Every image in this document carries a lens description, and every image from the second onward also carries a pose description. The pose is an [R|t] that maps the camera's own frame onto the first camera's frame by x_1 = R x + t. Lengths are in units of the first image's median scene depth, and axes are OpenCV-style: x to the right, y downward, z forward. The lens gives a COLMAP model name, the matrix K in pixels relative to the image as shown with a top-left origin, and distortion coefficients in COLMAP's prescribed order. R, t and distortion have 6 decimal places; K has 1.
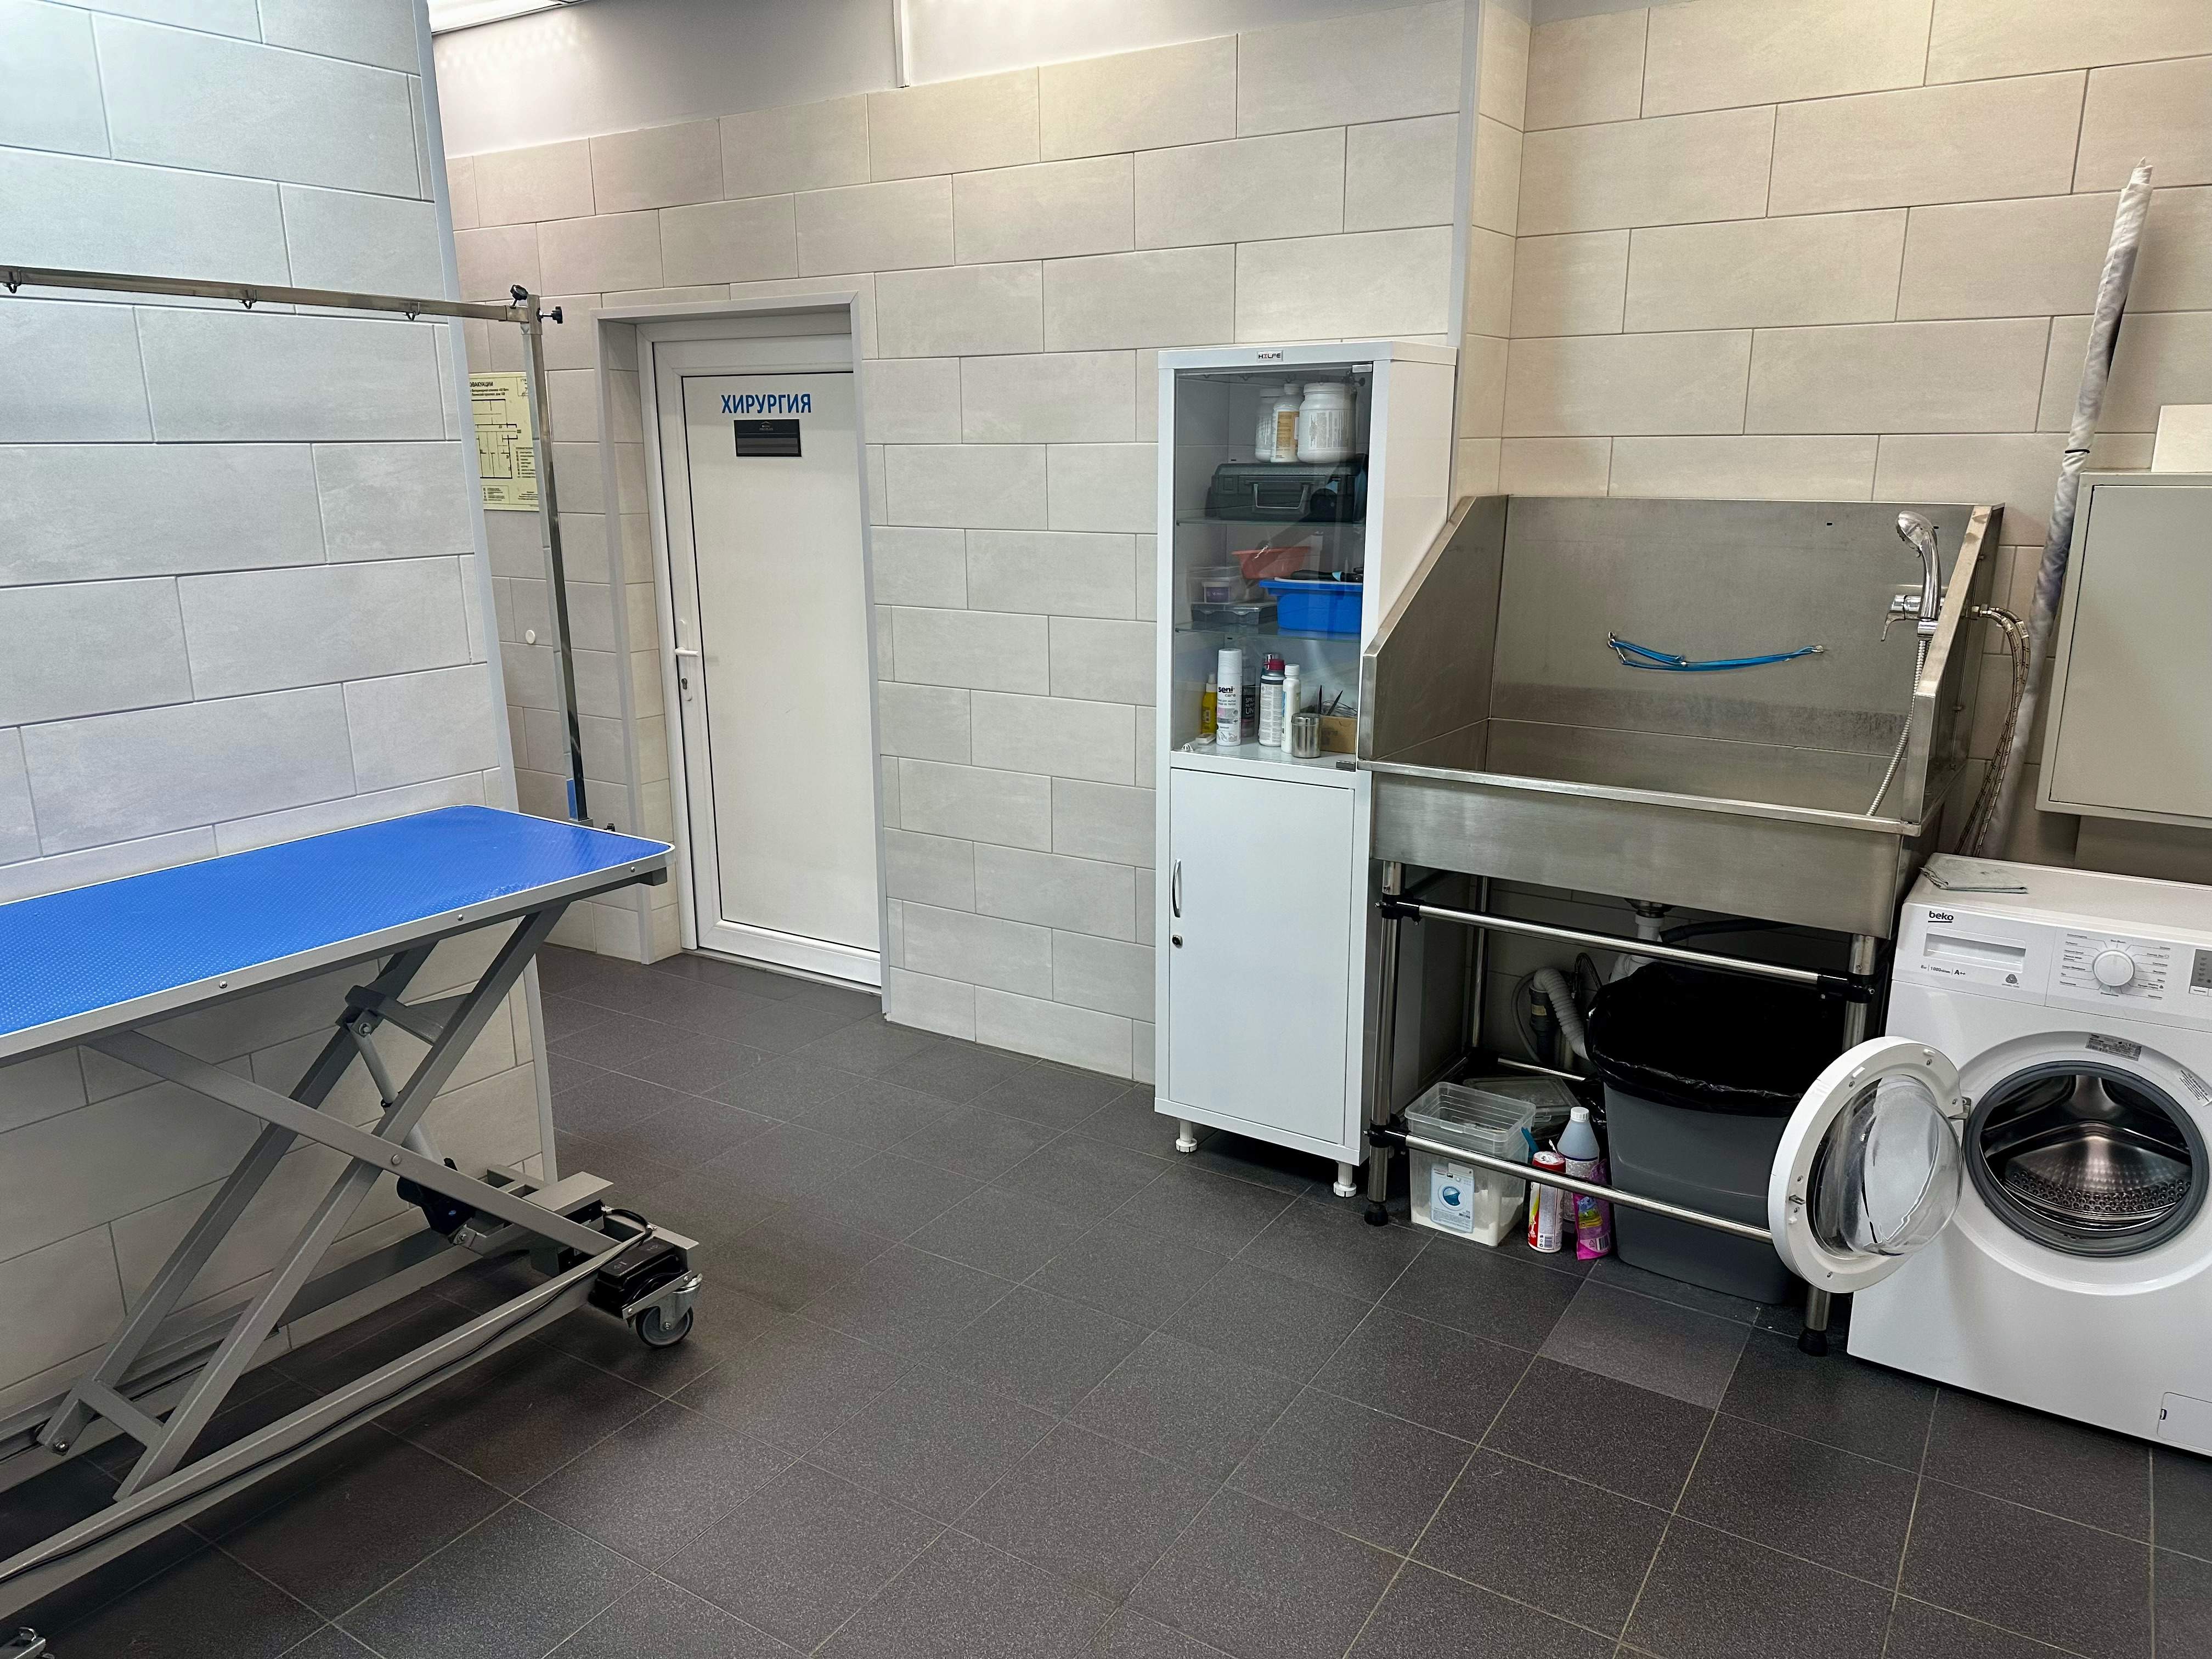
lens RADIAL K [[1553.7, 0, 1106.0], [0, 1553.7, 829.5], [0, 0, 1]] dist [-0.000500, -0.001681]
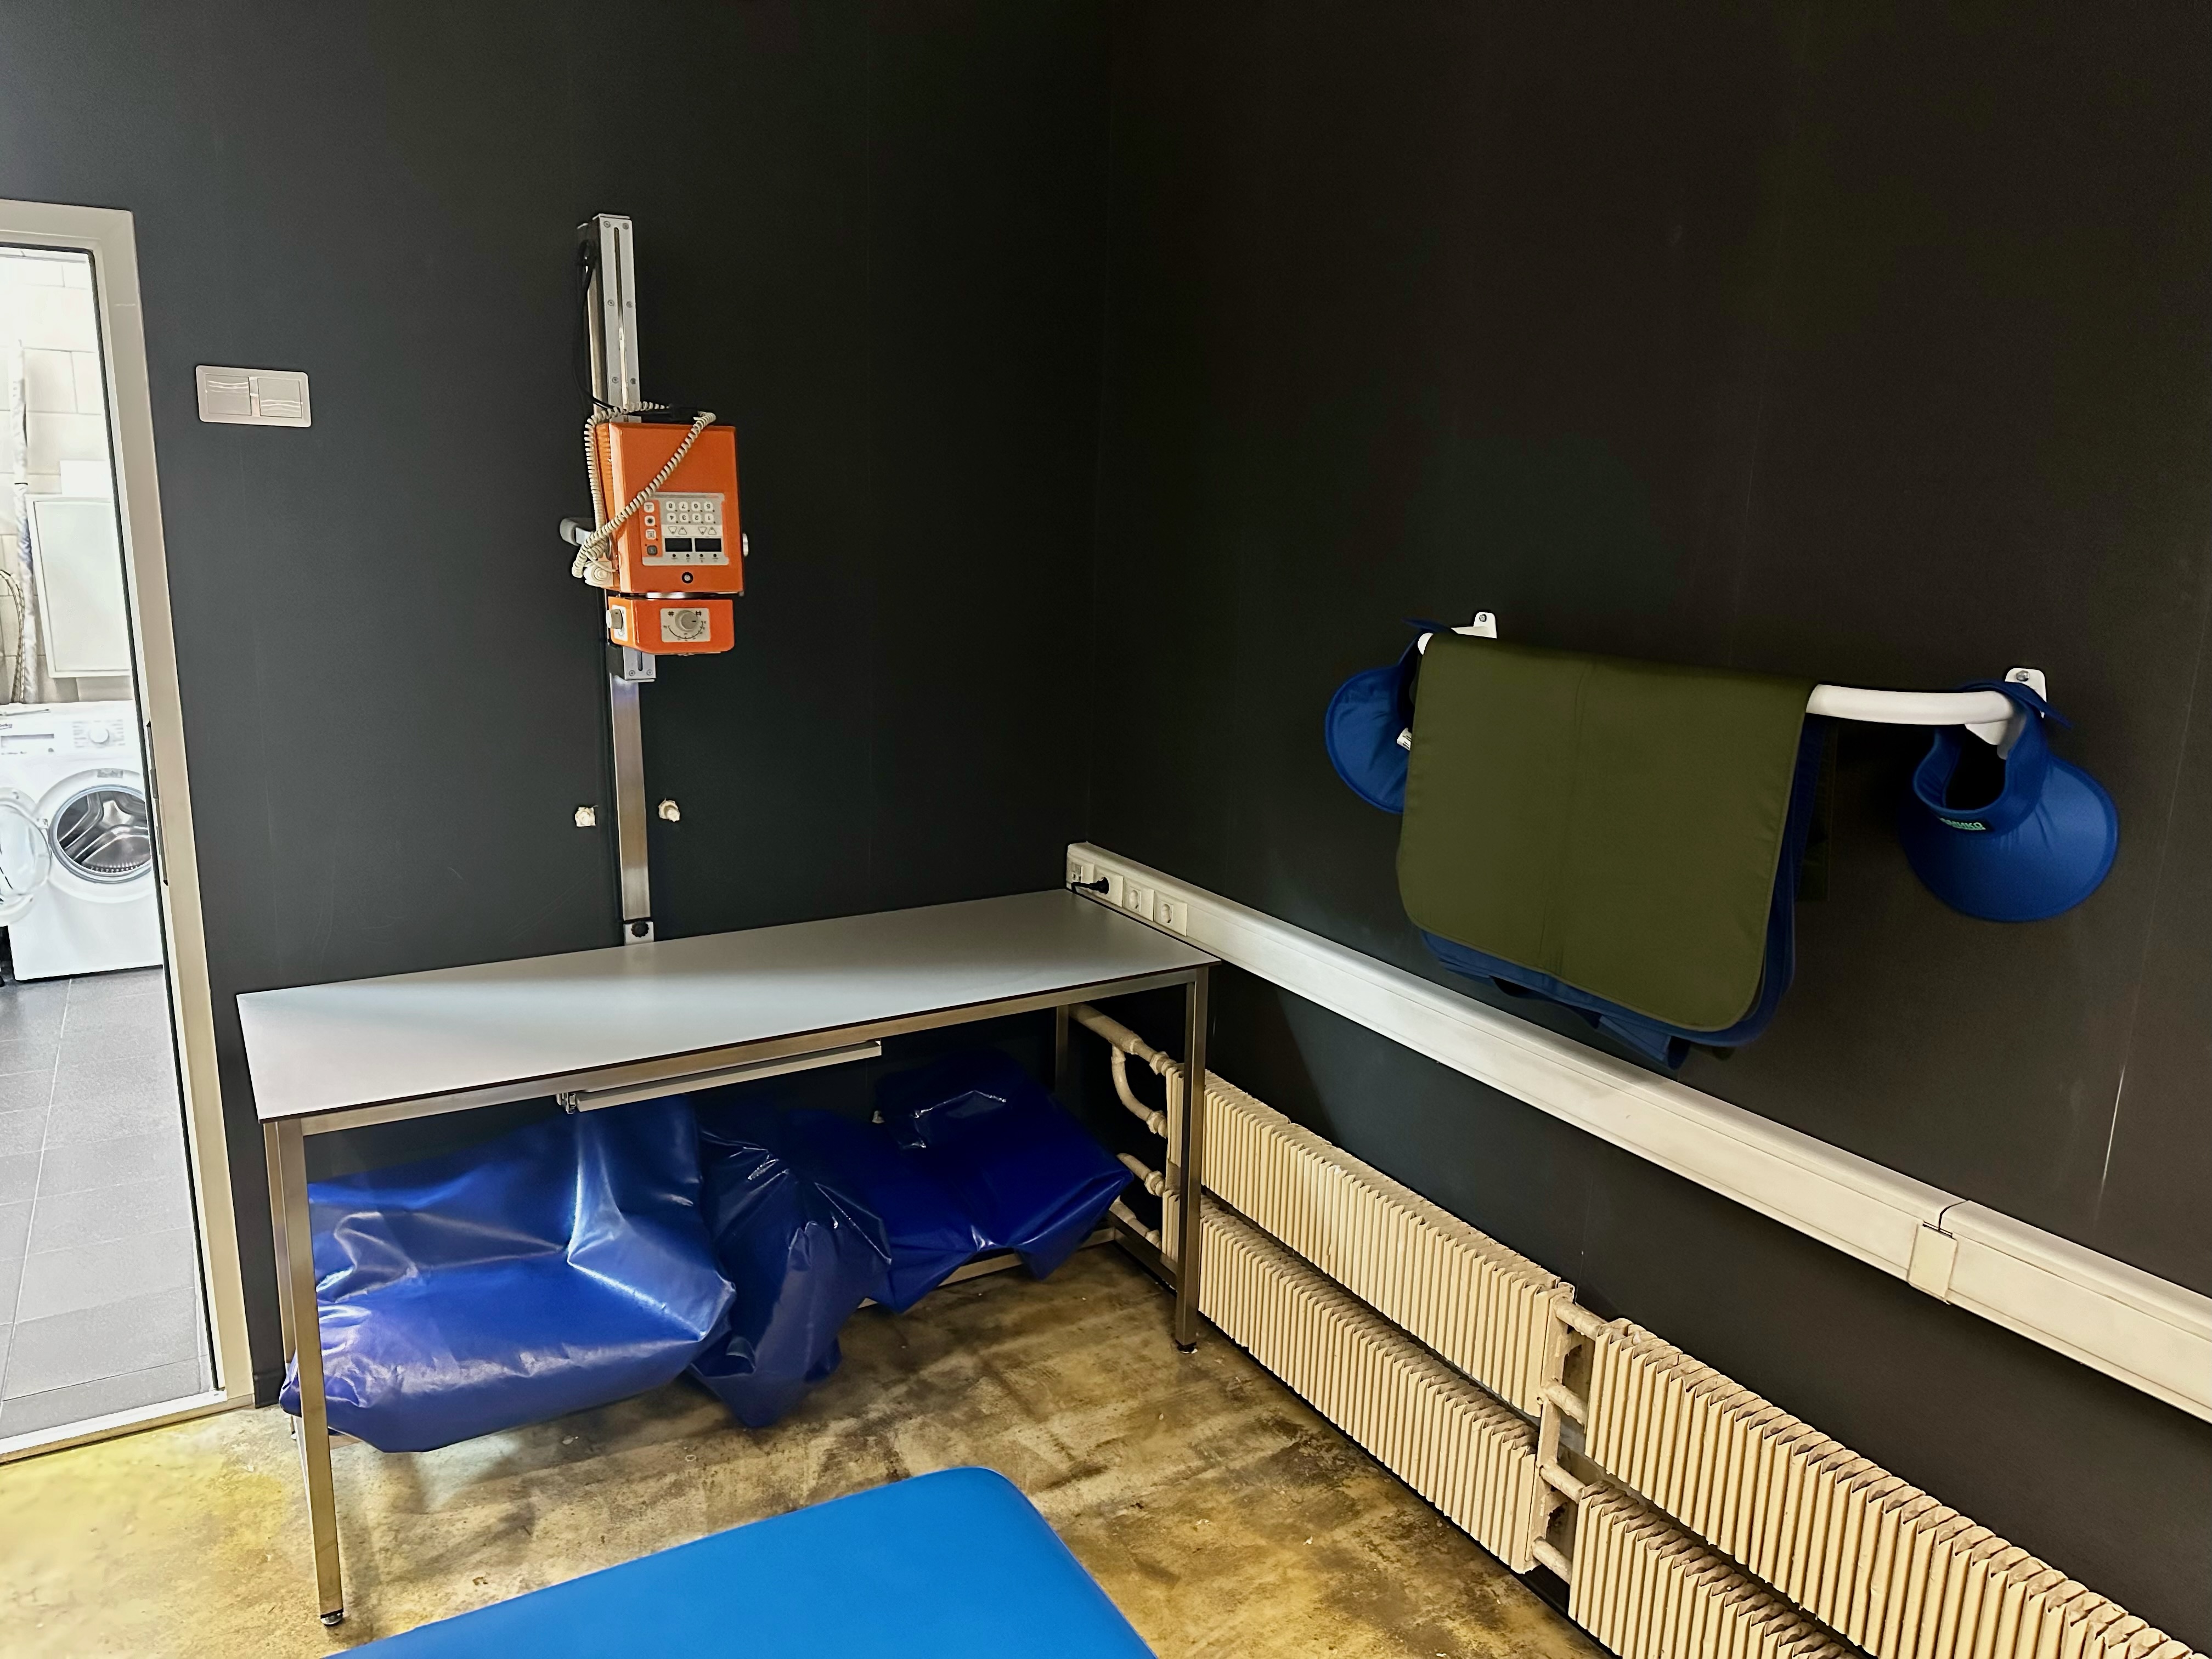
lens RADIAL K [[1553.7, 0, 1106.0], [0, 1553.7, 829.5], [0, 0, 1]] dist [-0.000500, -0.001681]
pose [[0.444083, -0.181988, 0.877309, -0.547323], [0.187031, 0.976413, 0.107873, 0.220458], [-0.876248, 0.116179, 0.467645, -1.040230]]
